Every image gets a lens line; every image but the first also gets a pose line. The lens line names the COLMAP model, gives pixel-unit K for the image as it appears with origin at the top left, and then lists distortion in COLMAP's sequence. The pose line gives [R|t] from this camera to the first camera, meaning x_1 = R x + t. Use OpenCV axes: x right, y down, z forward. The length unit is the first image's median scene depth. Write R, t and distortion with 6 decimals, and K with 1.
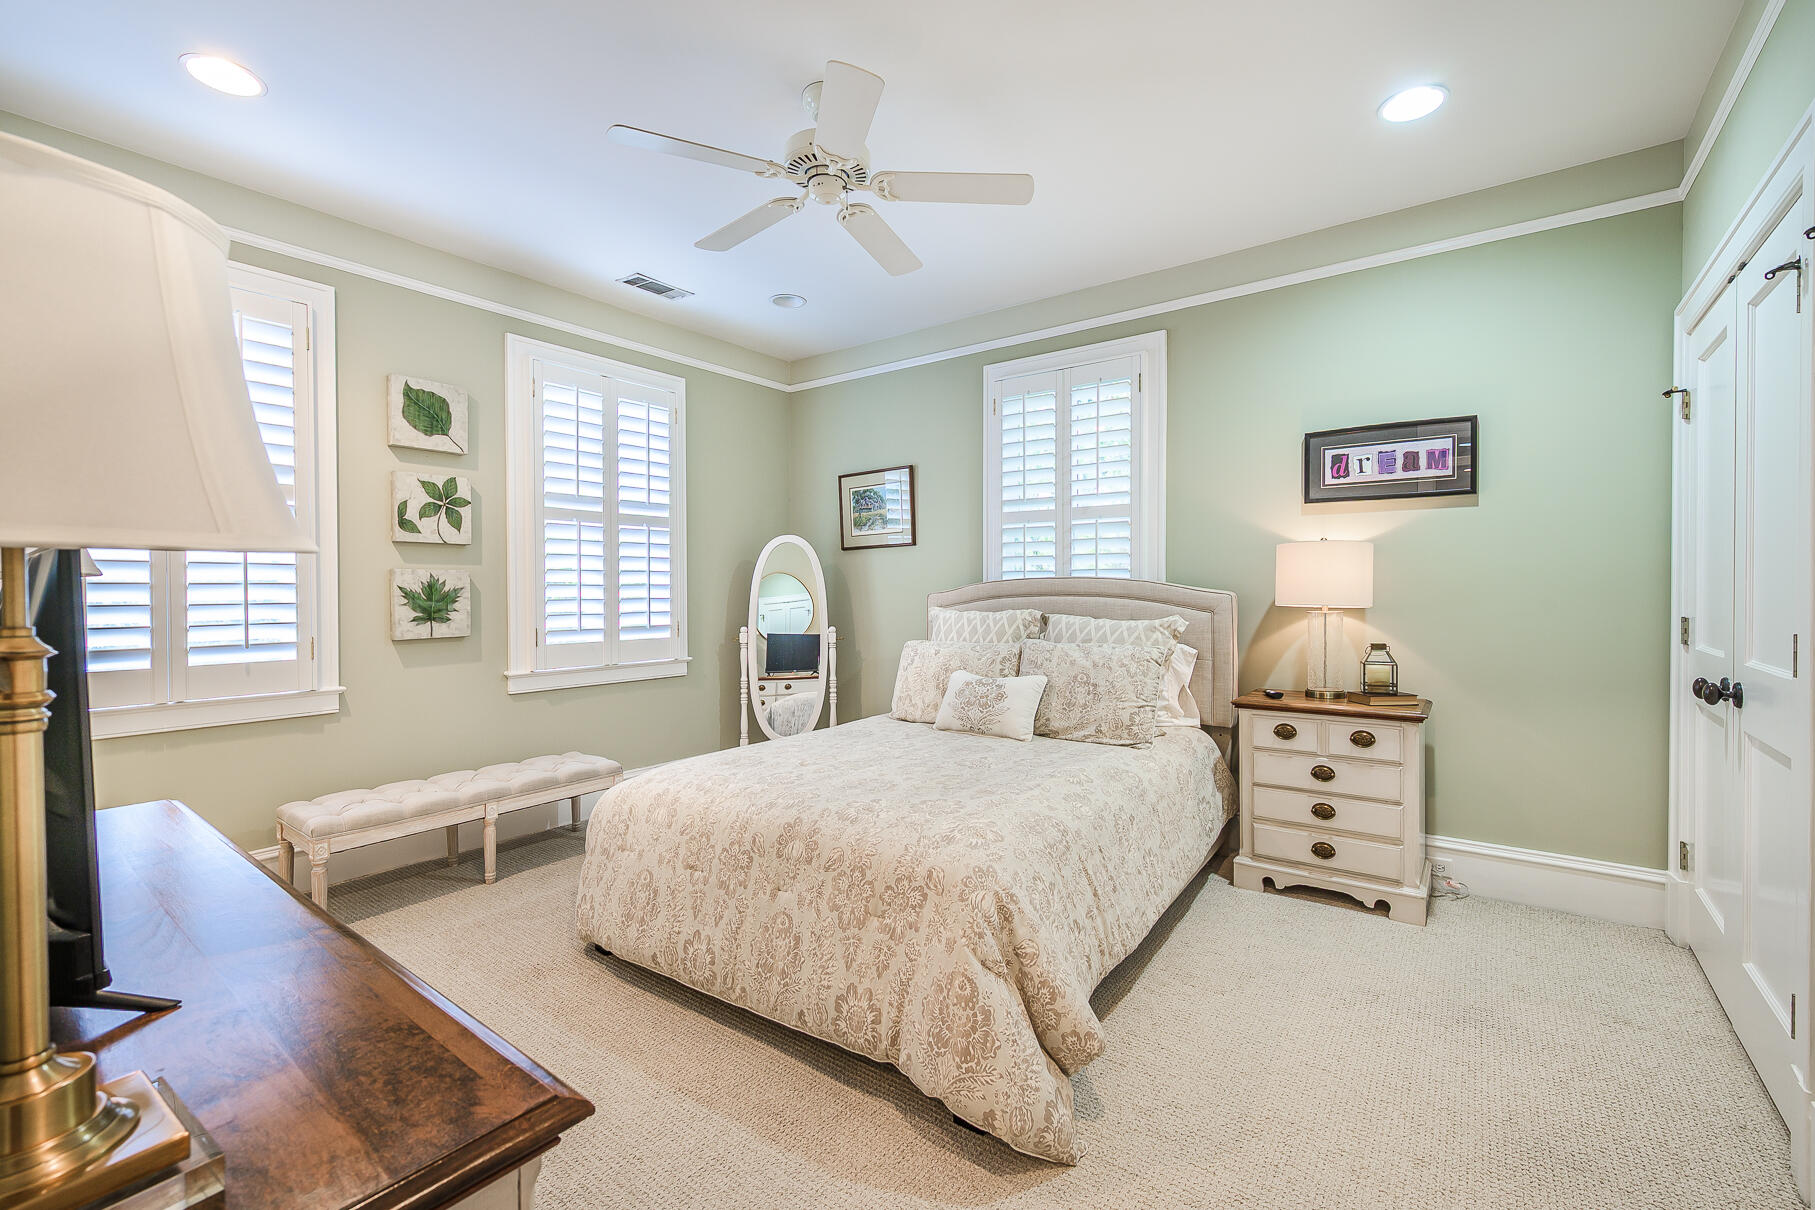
lens RADIAL K [[790.1, 0, 913.2], [0, 790.1, 597.9], [0, 0, 1]] dist [0.001430, 0.000102]
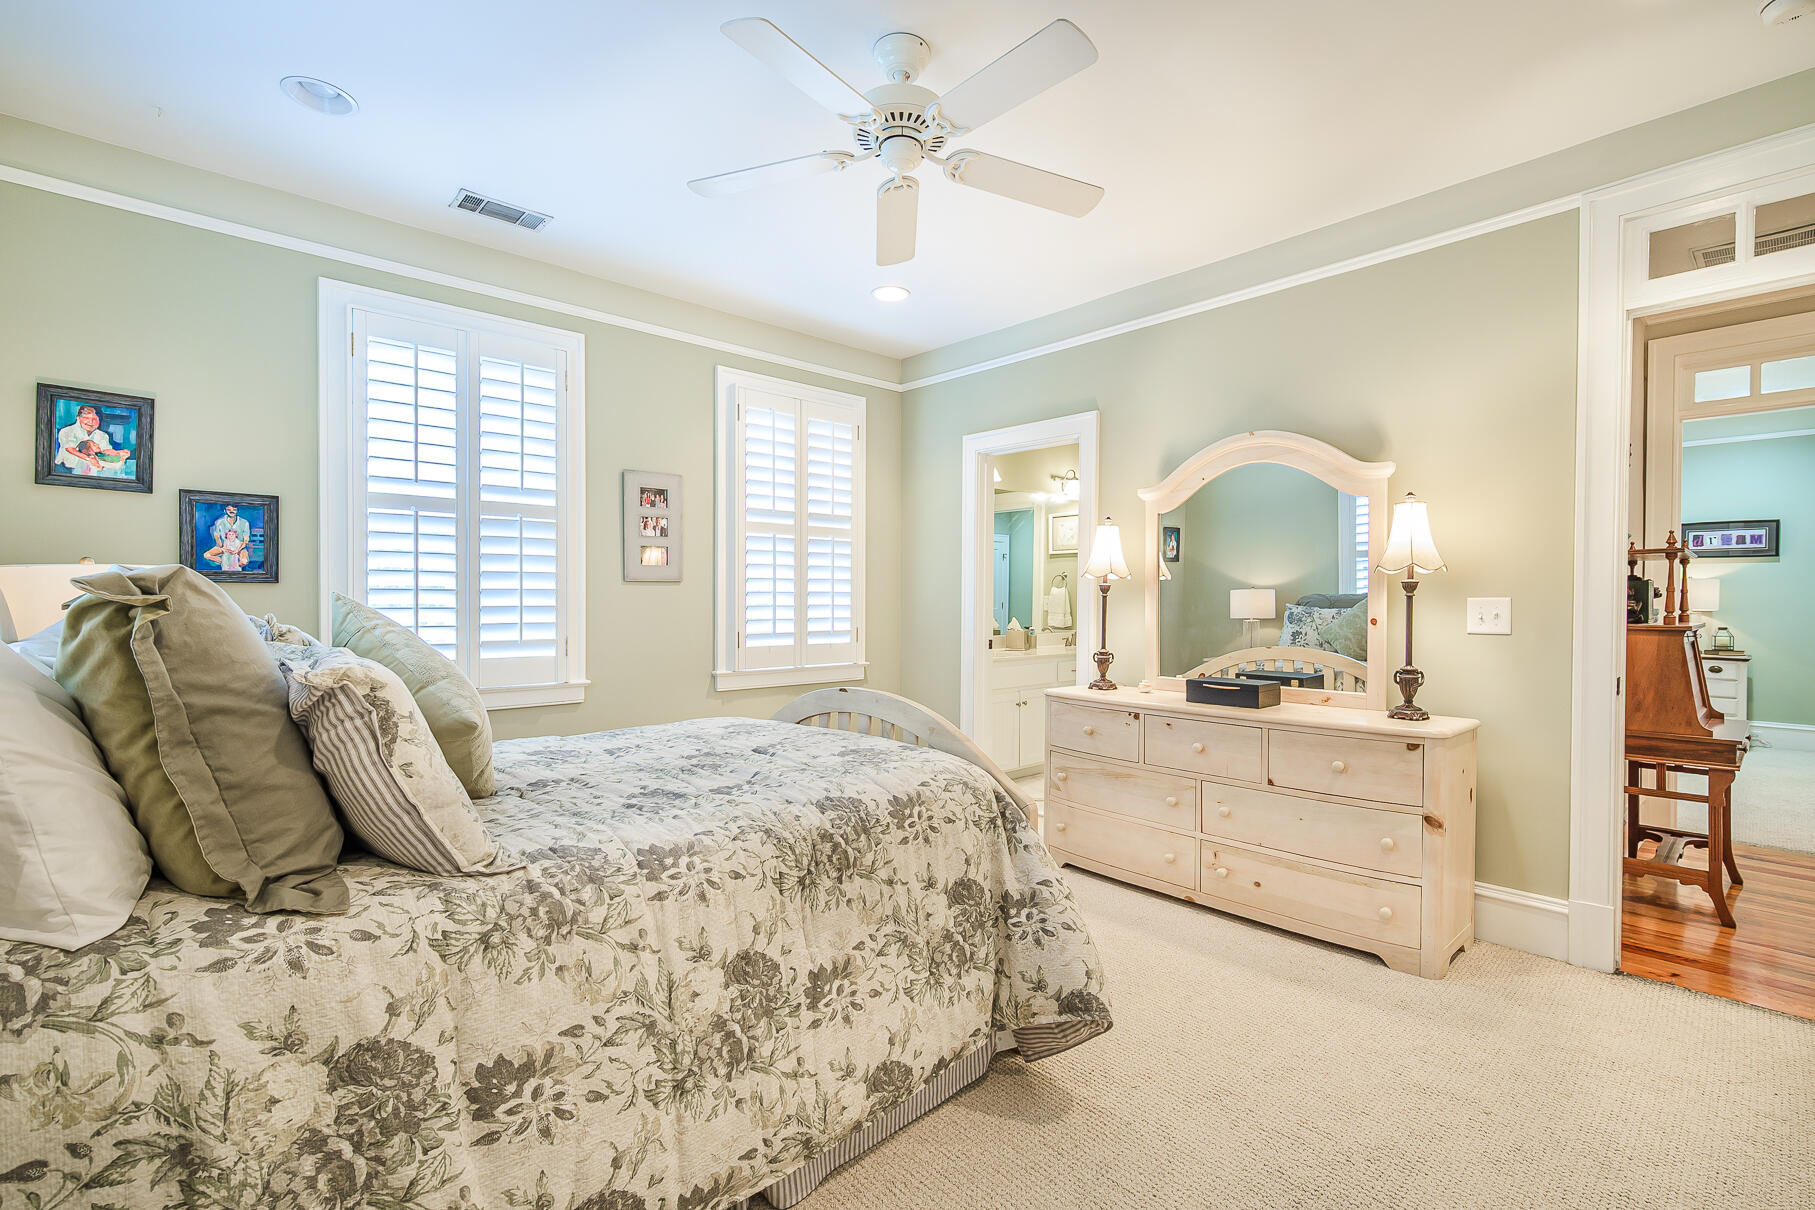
lens RADIAL K [[804.2, 0, 907.5], [0, 804.2, 605.0], [0, 0, 1]] dist [0.019511, 0.000020]
pose [[0.983272, 0.004734, -0.182083, -1.092517], [-0.004917, 0.999988, -0.000551, 0.010510], [0.182078, 0.001437, 0.983283, -1.468597]]
